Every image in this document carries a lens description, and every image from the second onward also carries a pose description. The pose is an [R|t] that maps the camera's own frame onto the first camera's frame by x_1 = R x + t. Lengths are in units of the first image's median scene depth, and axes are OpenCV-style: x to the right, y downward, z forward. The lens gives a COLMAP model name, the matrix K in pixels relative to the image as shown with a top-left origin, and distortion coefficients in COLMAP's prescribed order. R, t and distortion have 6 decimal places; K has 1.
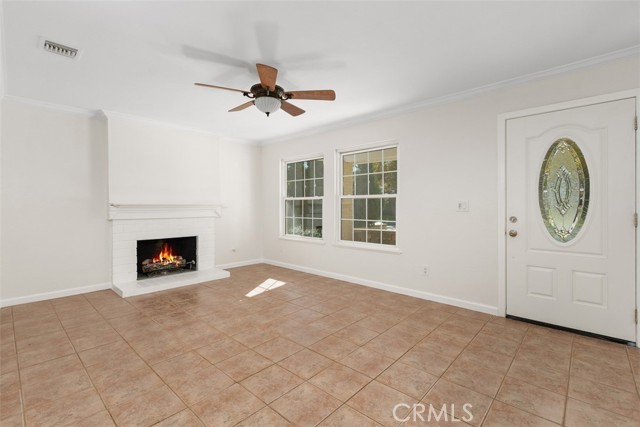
lens RADIAL K [[291.6, 0, 315.6], [0, 291.6, 209.3], [0, 0, 1]] dist [0.002093, -0.000521]
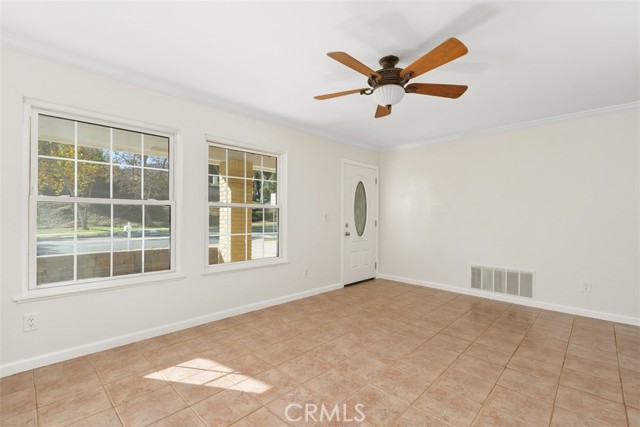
lens RADIAL K [[291.6, 0, 320.4], [0, 291.6, 214.9], [0, 0, 1]] dist [0.002093, -0.000521]
pose [[0.001339, 0.010280, 0.999946, -0.909511], [0.000383, 0.999947, -0.010280, -0.007373], [-0.999999, 0.000397, 0.001335, 1.089258]]
